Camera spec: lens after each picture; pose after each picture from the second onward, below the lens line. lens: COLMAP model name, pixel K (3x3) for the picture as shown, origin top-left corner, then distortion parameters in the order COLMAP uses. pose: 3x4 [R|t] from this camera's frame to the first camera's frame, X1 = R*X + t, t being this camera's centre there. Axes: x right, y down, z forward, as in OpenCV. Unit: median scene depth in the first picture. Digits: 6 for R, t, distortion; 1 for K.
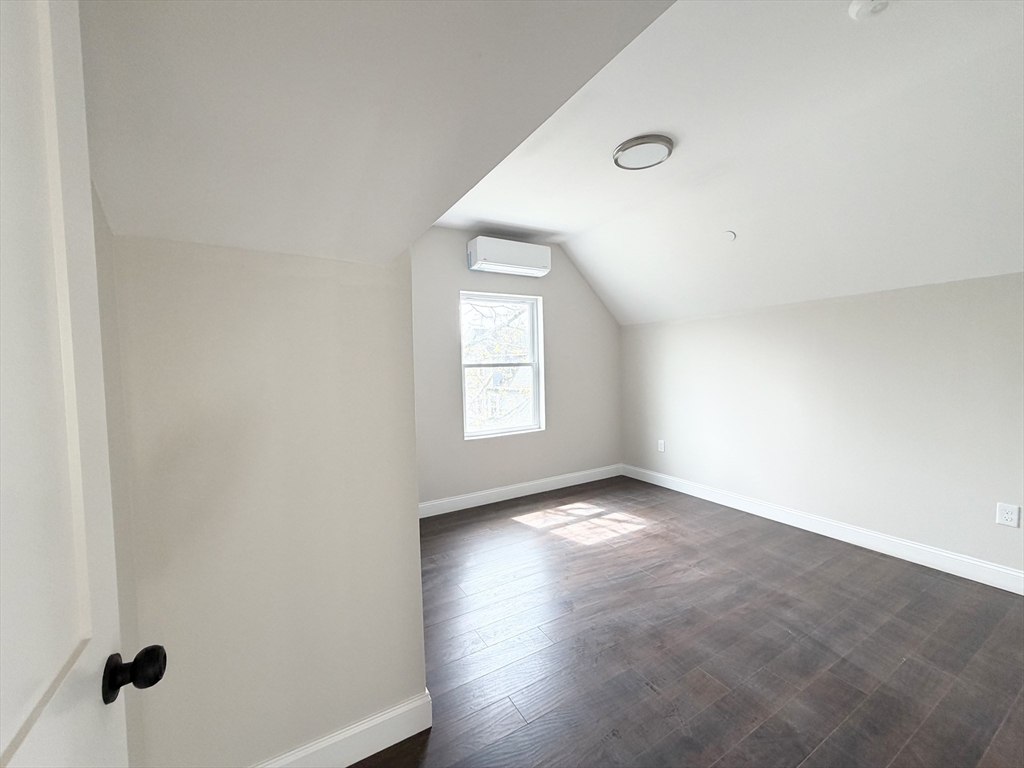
lens RADIAL K [[406.8, 0, 509.6], [0, 406.8, 384.2], [0, 0, 1]] dist [-0.001012, -0.000893]
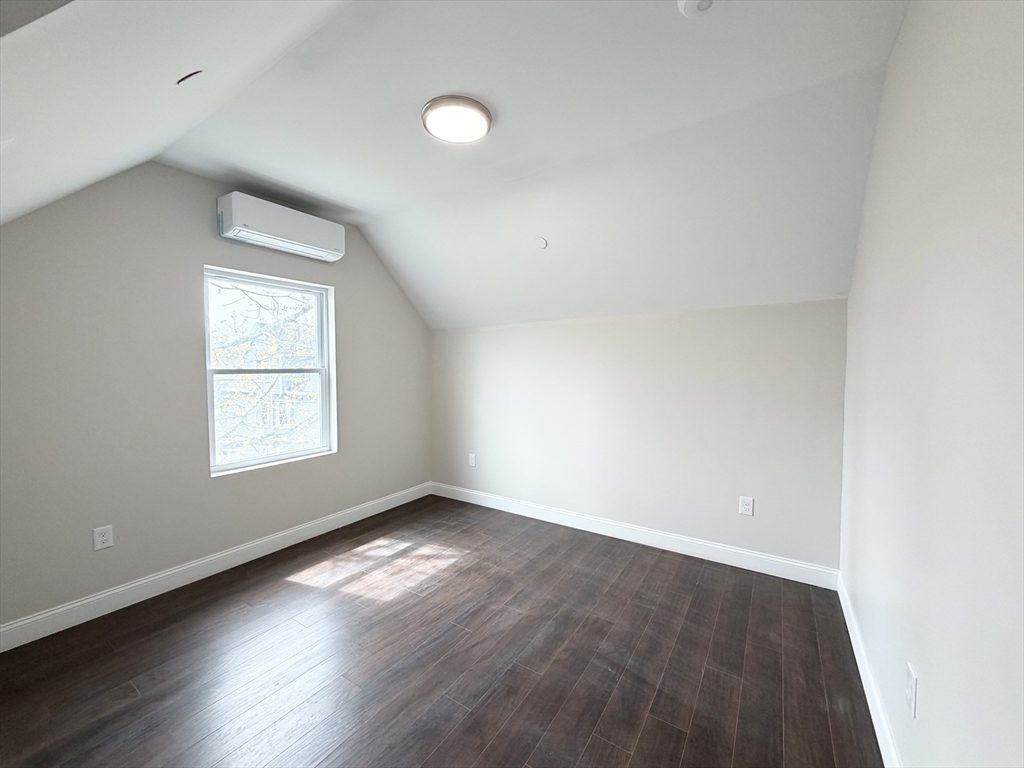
lens RADIAL K [[406.8, 0, 510.7], [0, 406.8, 383.3], [0, 0, 1]] dist [-0.001012, -0.000893]
pose [[0.894197, 0.004340, 0.447653, 0.049495], [0.000606, 0.999940, -0.010904, -0.023336], [-0.447673, 0.010022, 0.894141, 0.185521]]
